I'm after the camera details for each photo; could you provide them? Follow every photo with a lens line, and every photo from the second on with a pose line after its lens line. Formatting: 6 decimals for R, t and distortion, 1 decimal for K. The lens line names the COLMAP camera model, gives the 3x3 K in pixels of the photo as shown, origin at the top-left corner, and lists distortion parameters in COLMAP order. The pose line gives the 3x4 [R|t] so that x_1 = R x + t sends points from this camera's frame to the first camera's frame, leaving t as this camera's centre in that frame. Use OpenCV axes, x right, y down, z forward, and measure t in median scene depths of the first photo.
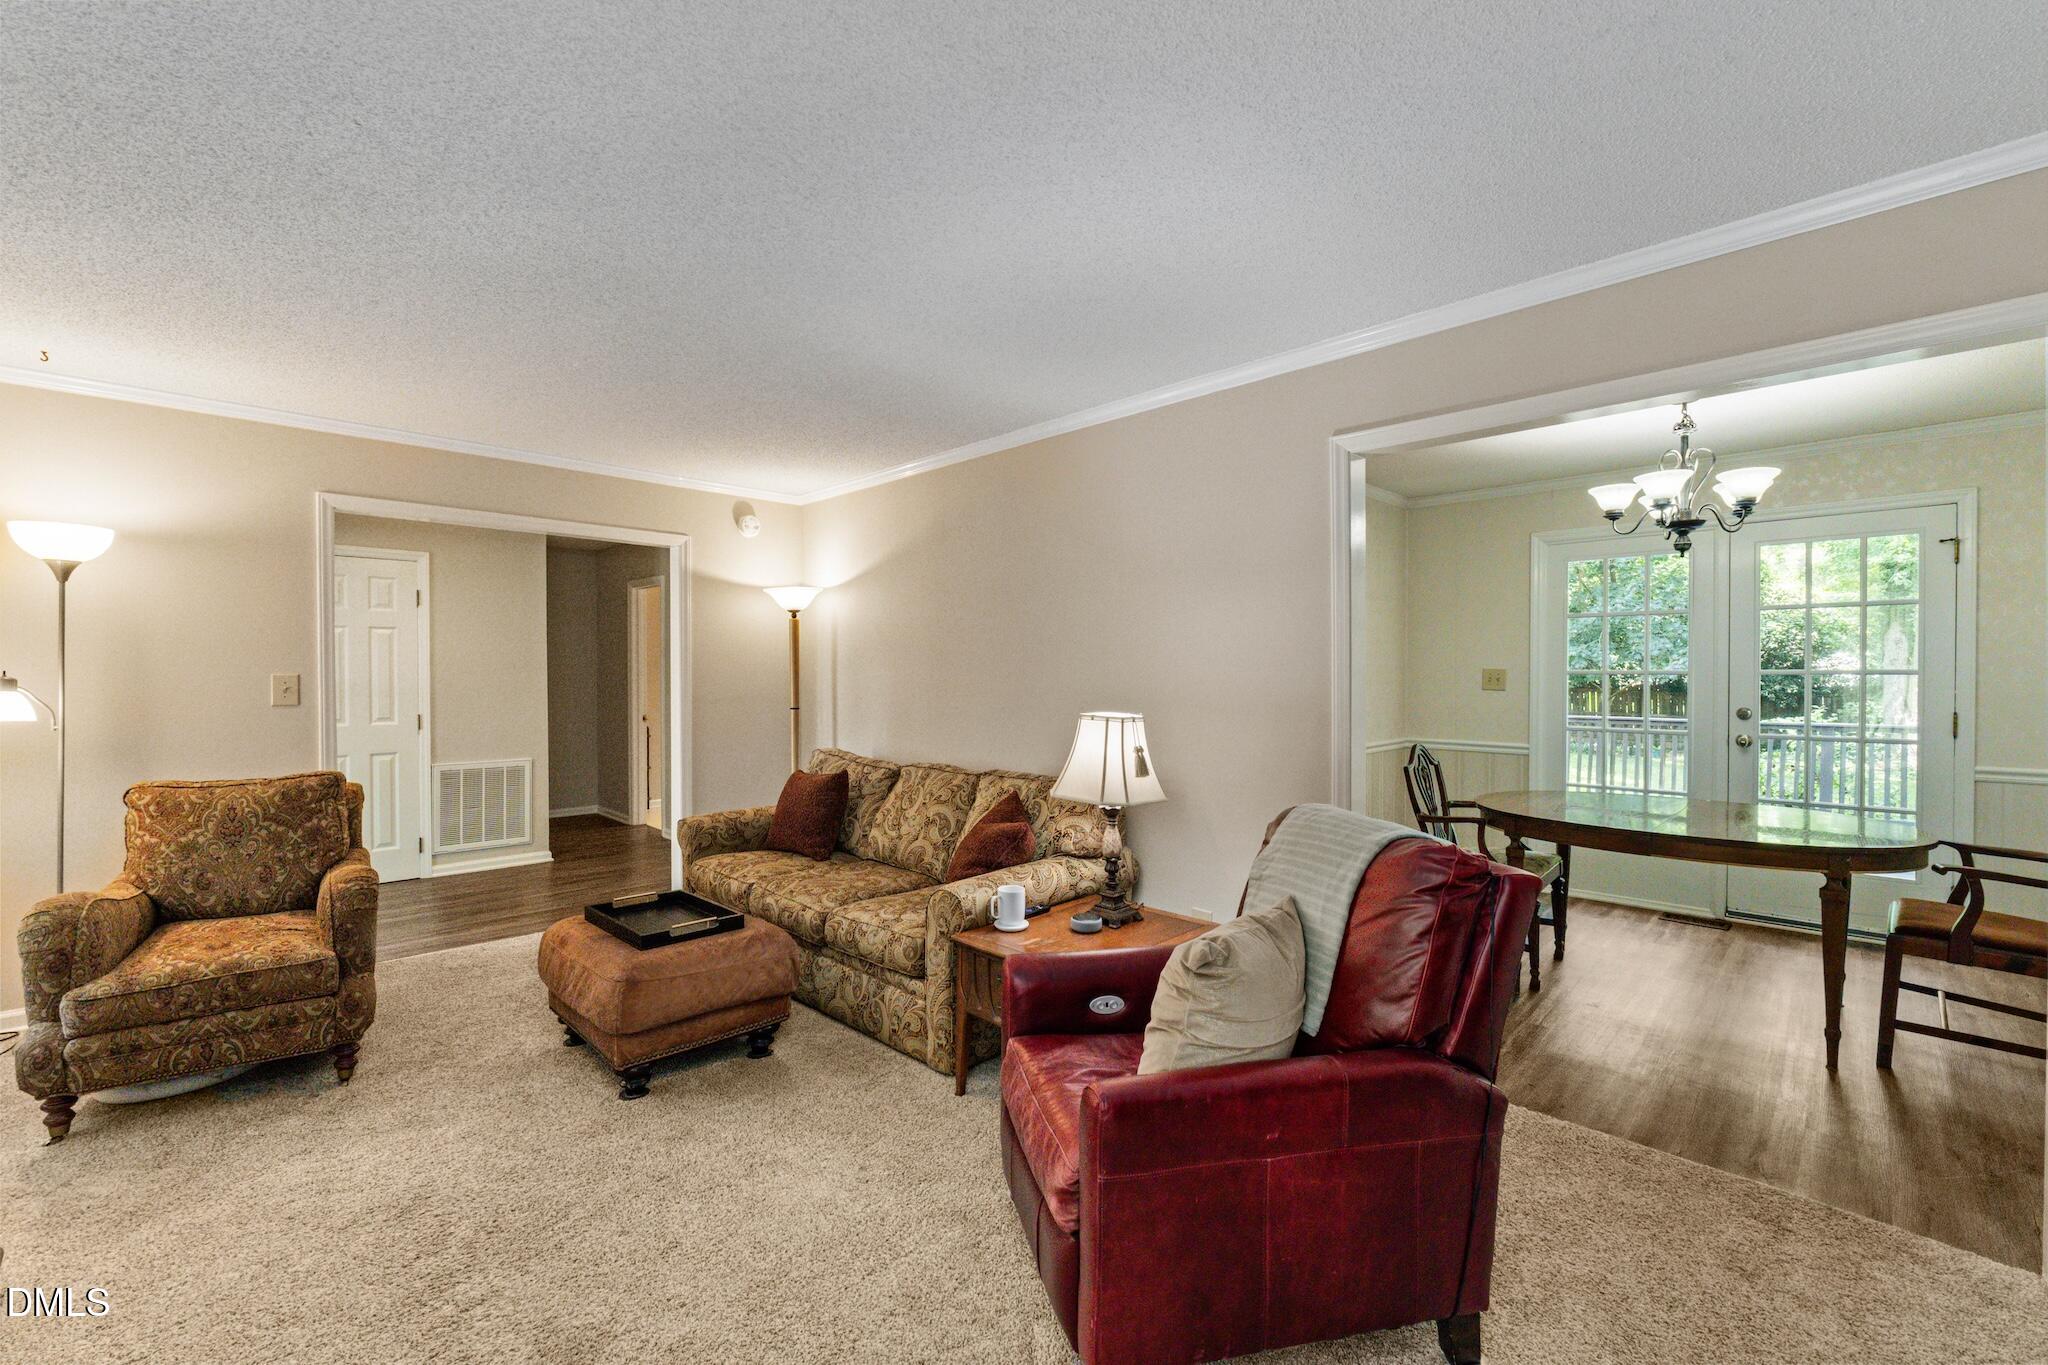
lens RADIAL K [[881.9, 0, 1006.5], [0, 881.9, 680.9], [0, 0, 1]] dist [-0.007960, 0.000123]
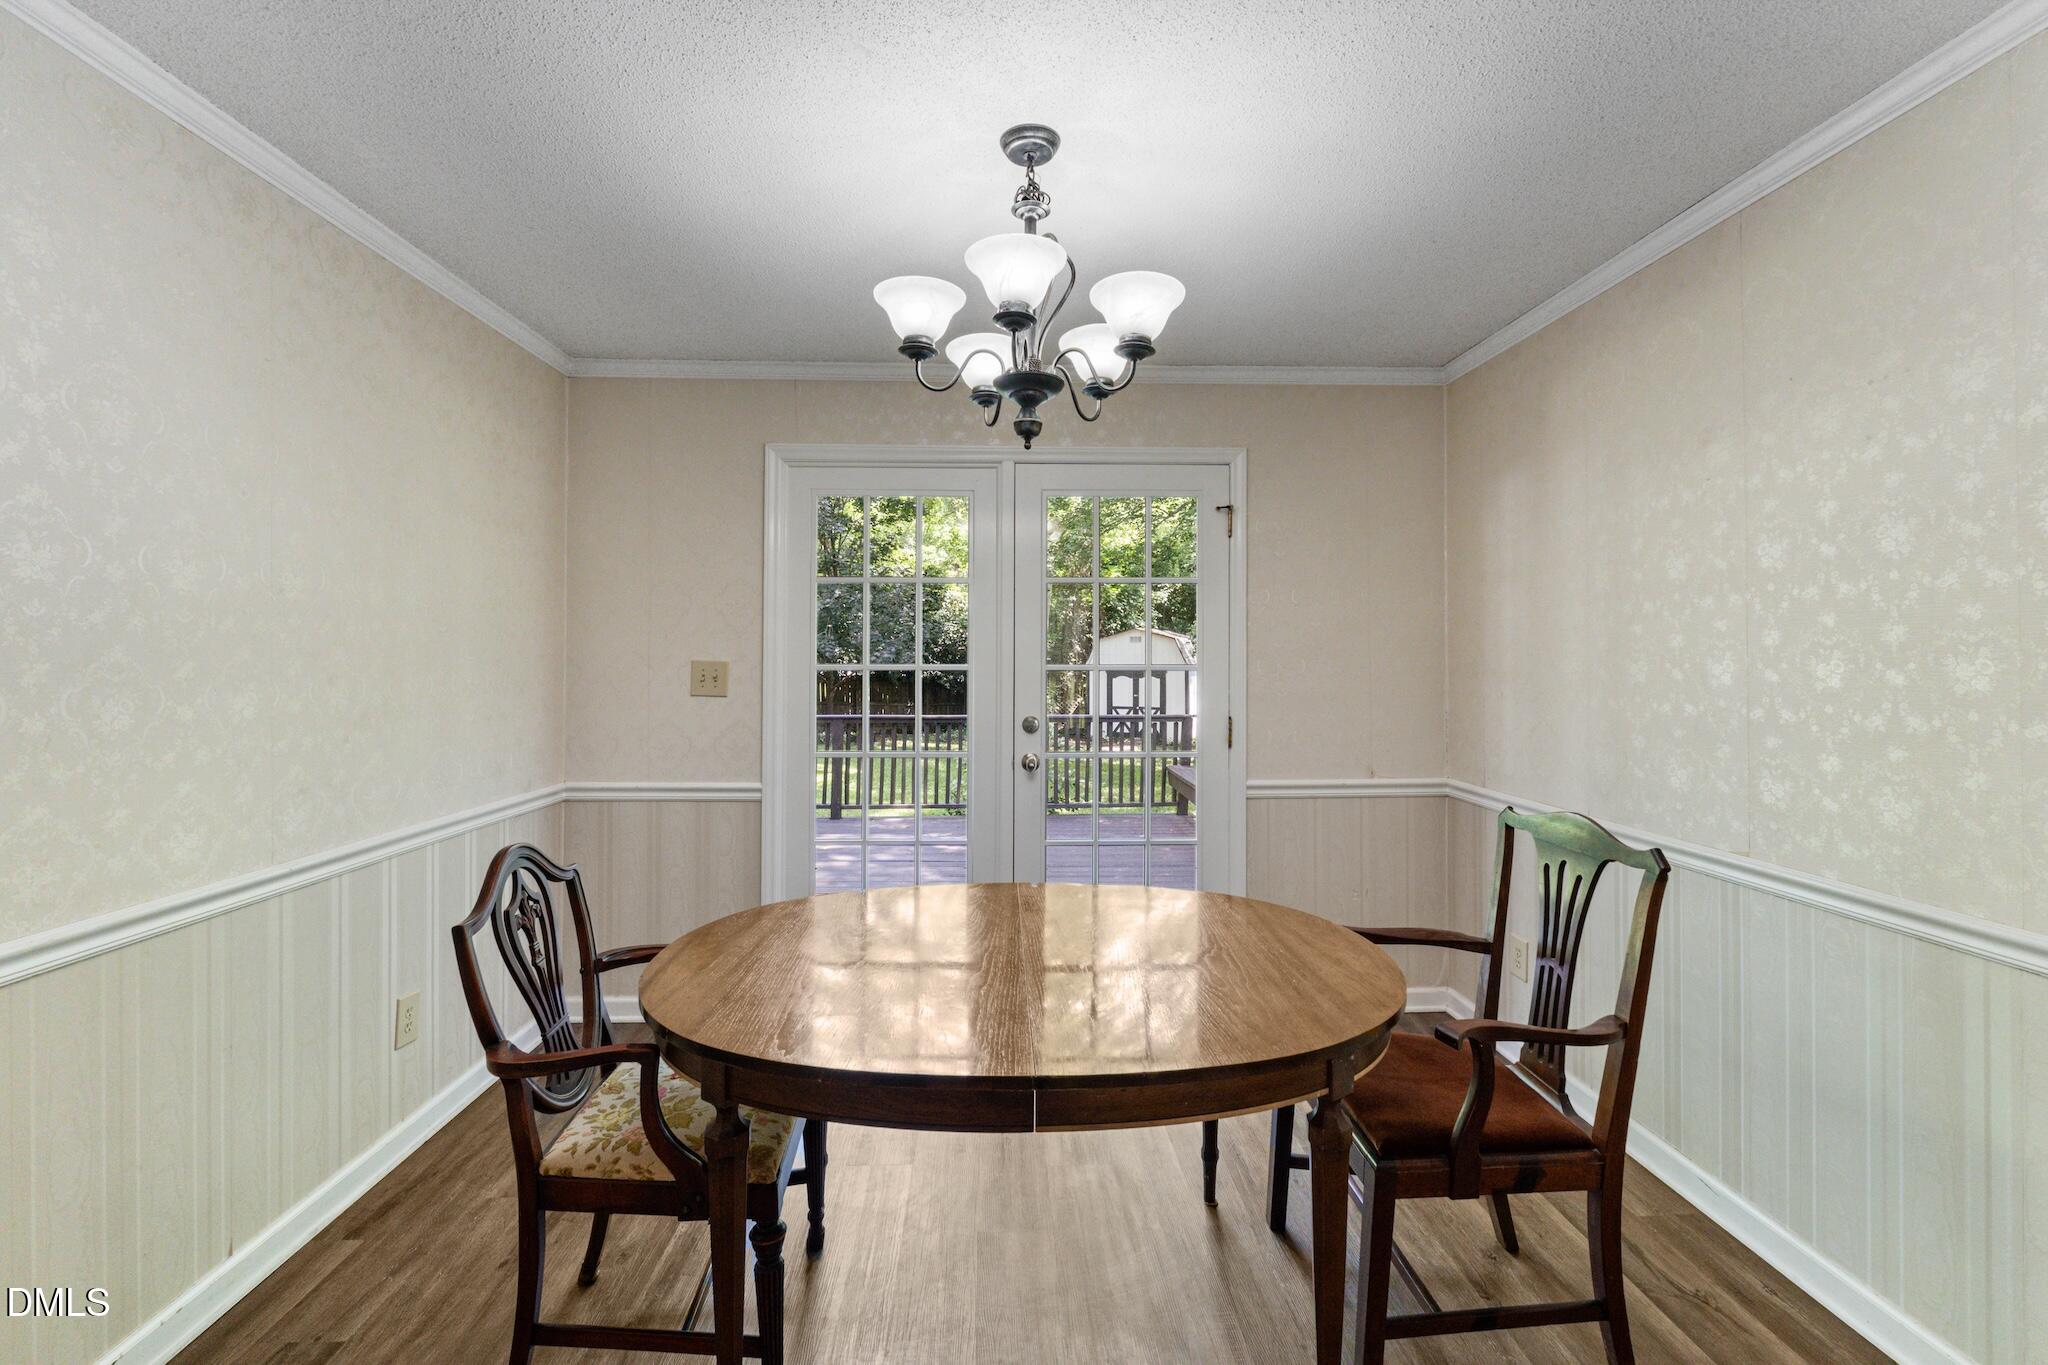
lens RADIAL K [[881.9, 0, 1038.2], [0, 881.9, 650.6], [0, 0, 1]] dist [-0.007960, 0.000123]
pose [[0.670138, 0.012527, 0.742131, 0.337219], [0.004472, 0.999771, -0.020914, -0.009431], [-0.742223, 0.017334, 0.669929, 0.562226]]
